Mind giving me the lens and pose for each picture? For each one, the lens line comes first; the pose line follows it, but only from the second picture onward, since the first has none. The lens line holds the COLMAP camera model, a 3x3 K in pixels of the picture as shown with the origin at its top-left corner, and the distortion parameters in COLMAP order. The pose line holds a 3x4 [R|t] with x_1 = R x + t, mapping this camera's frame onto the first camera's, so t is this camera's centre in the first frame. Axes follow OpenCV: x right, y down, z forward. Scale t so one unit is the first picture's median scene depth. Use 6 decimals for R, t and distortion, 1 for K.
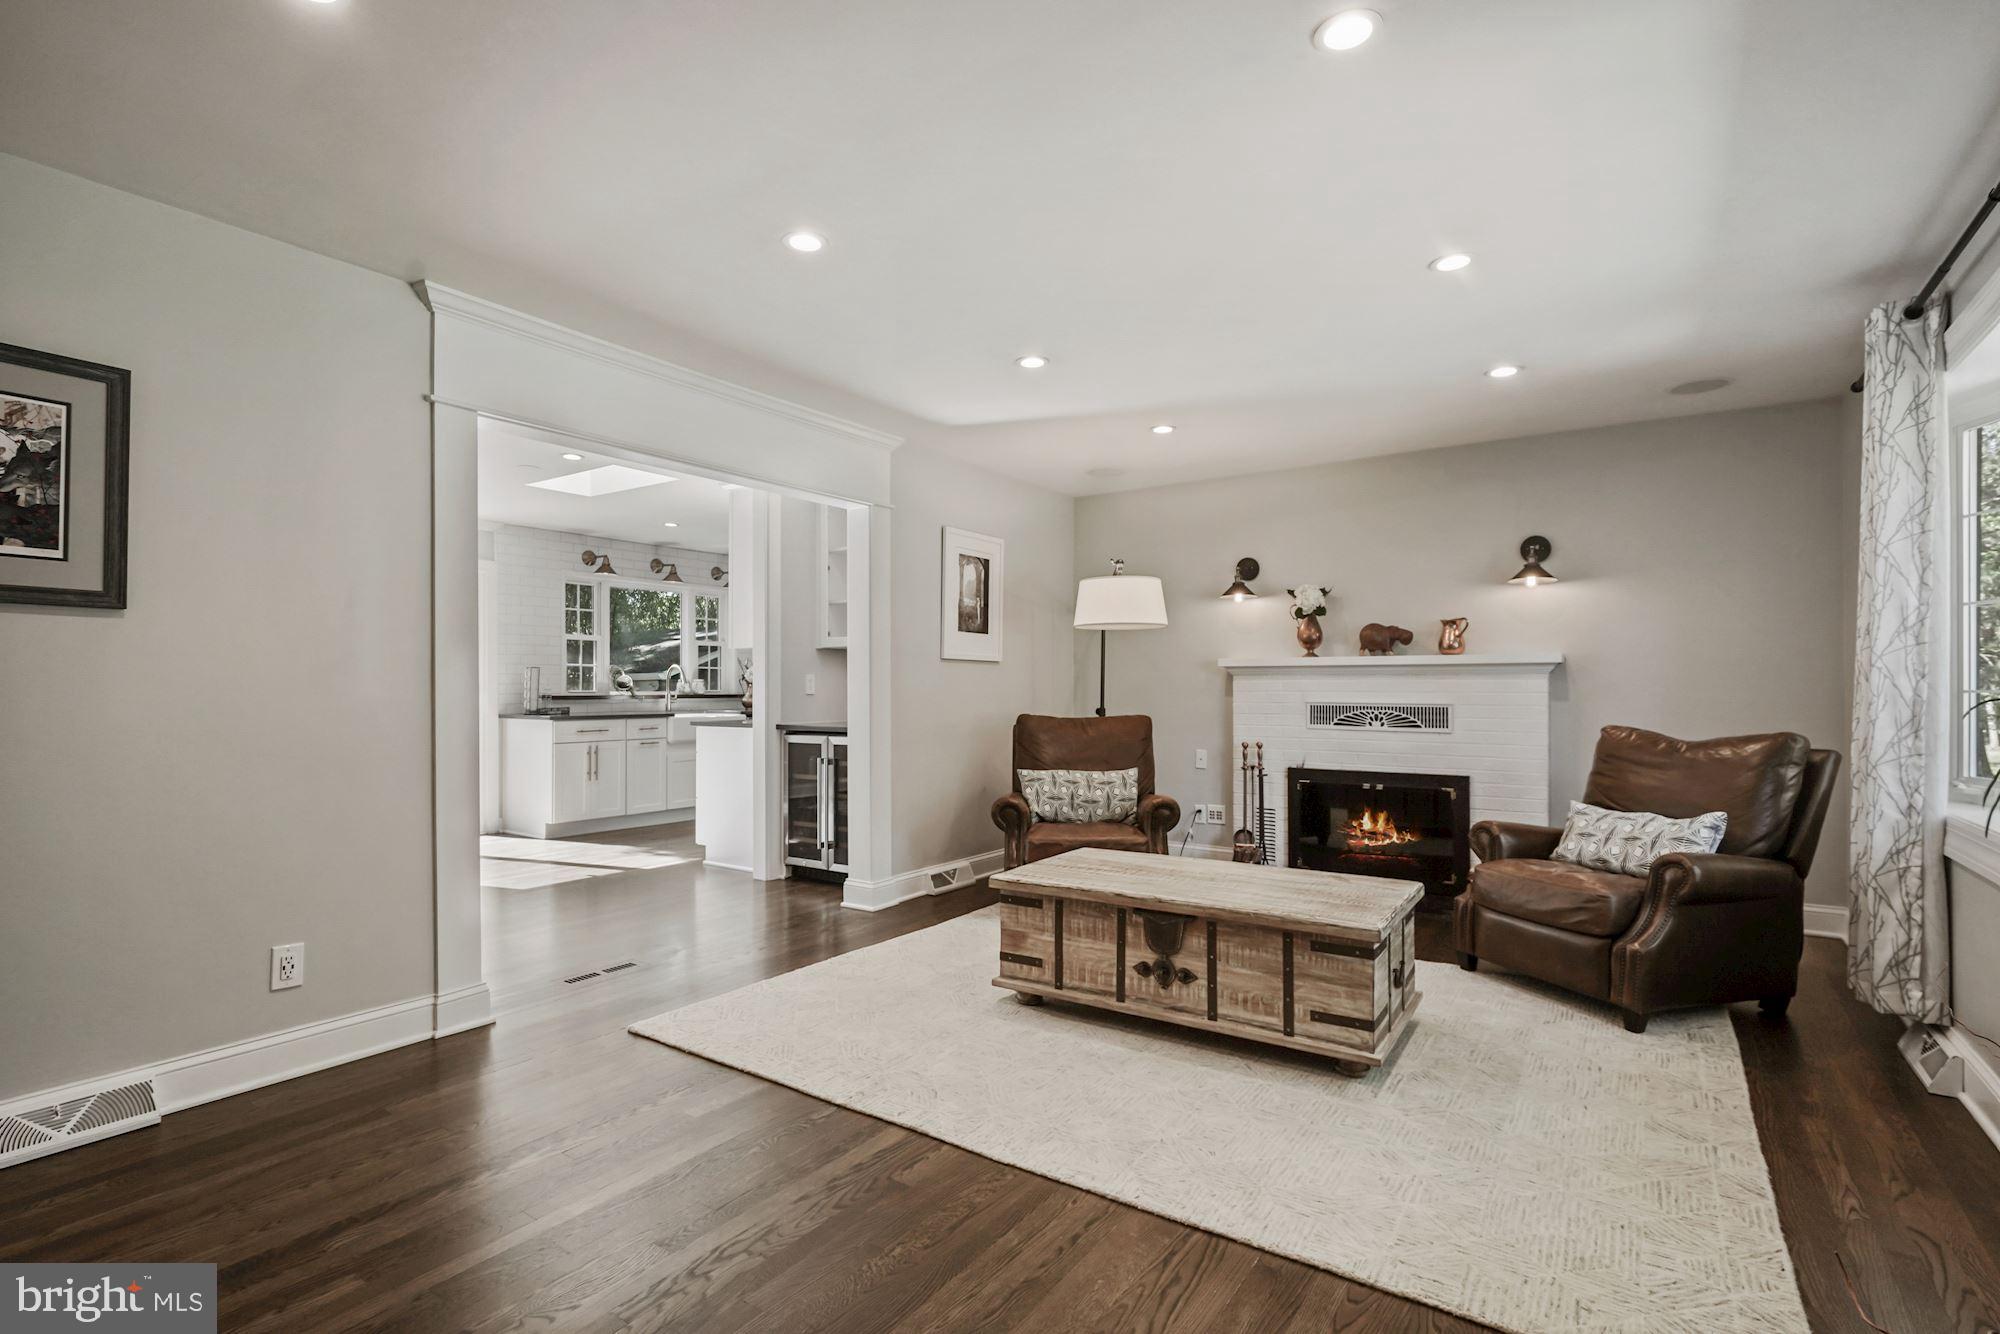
lens RADIAL K [[944.9, 0, 996.6], [0, 944.9, 686.8], [0, 0, 1]] dist [-0.002397, -0.000265]
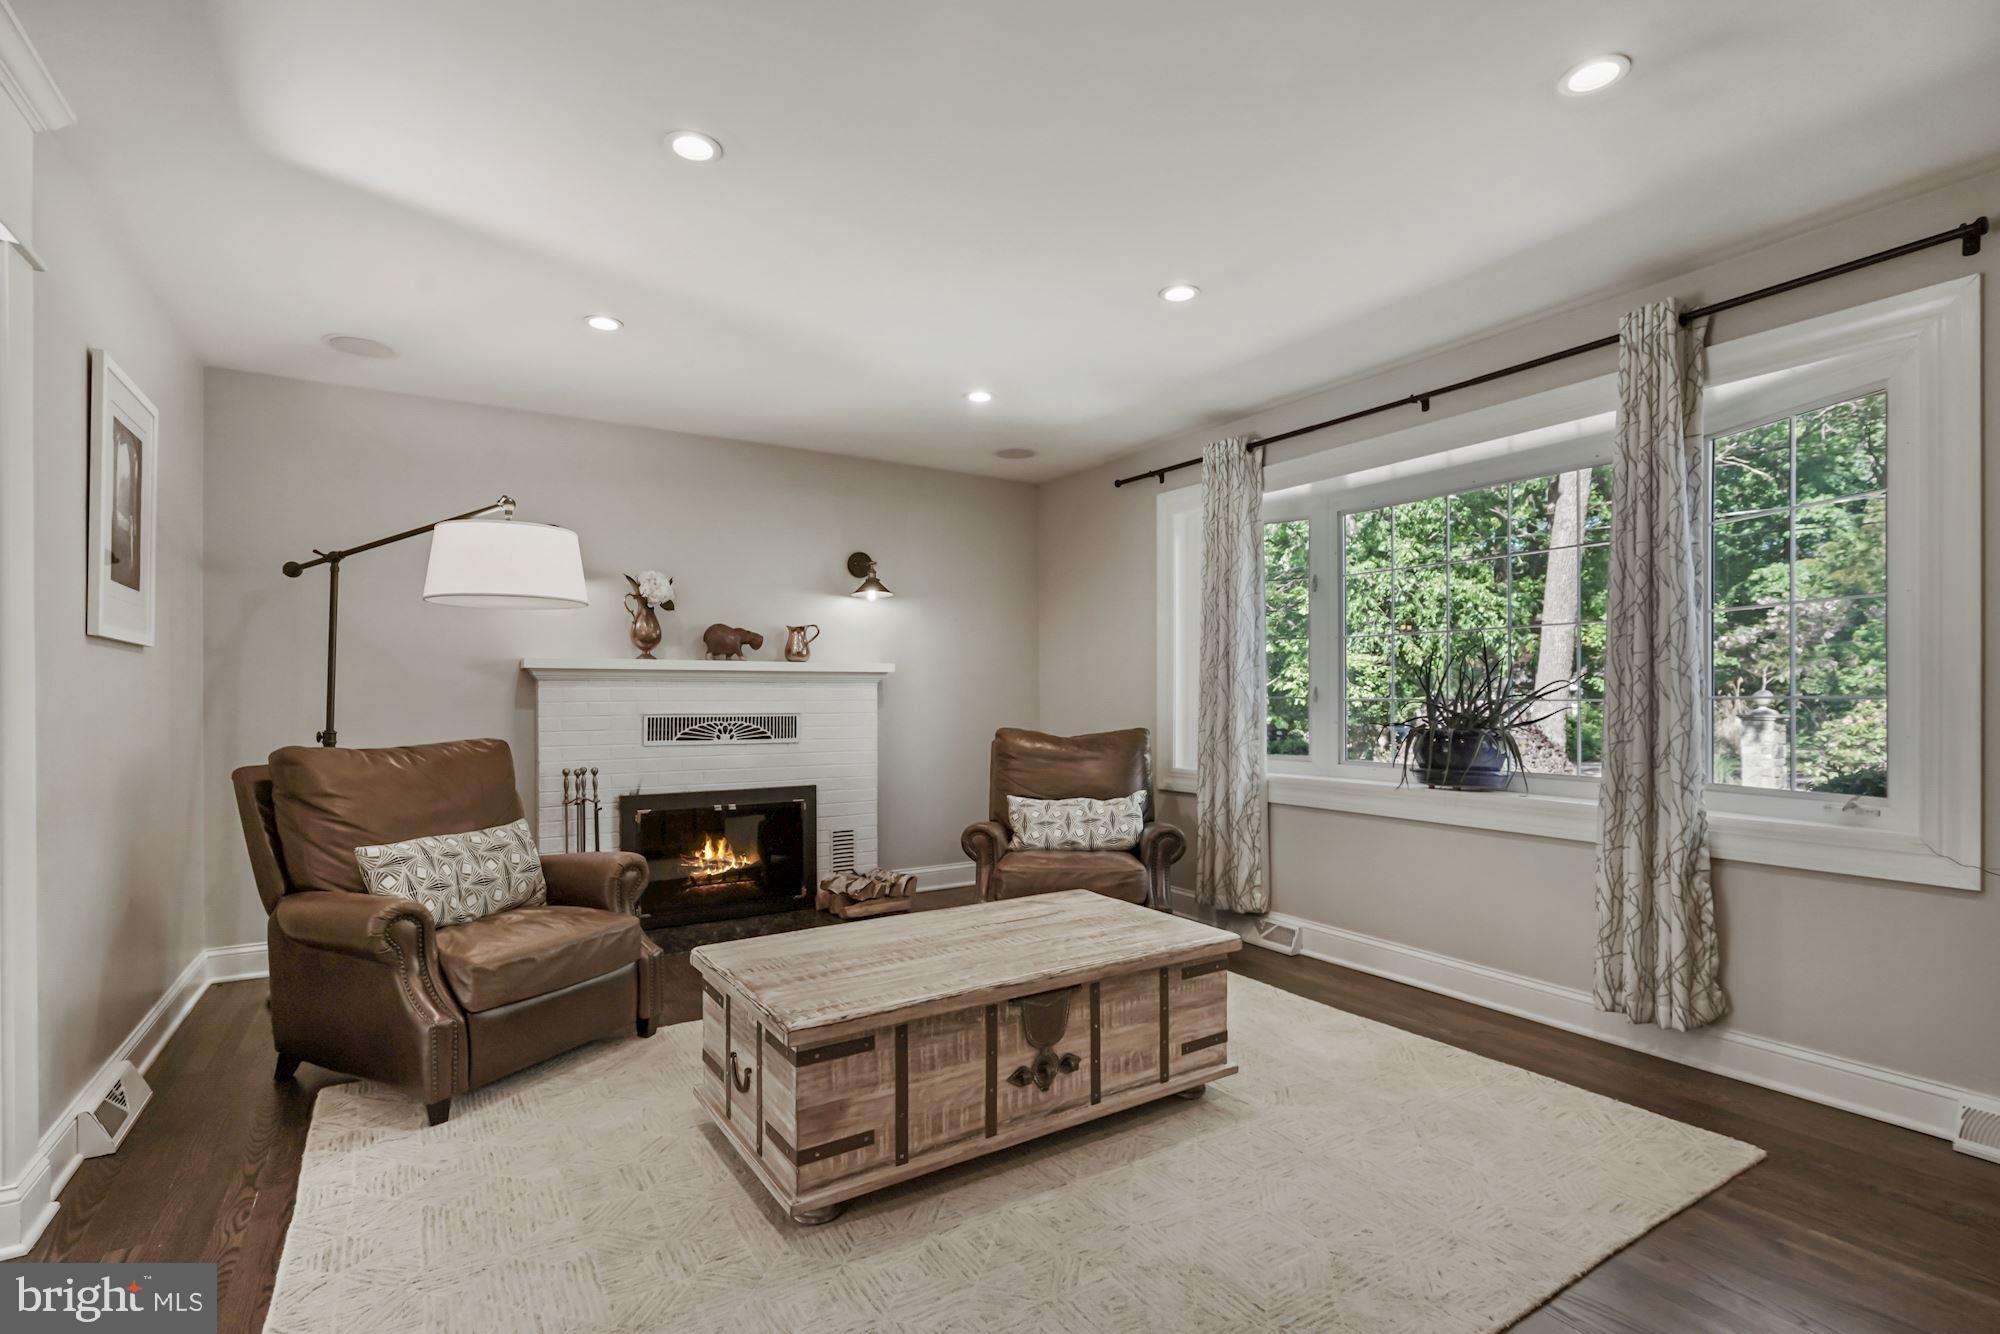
lens RADIAL K [[917.5, 0, 996.3], [0, 917.5, 696.9], [0, 0, 1]] dist [0.001364, 0.000873]
pose [[0.403083, -0.004006, 0.915155, -0.478472], [0.002229, 0.999992, 0.003395, -0.001180], [-0.915161, 0.000671, 0.403089, 0.683750]]
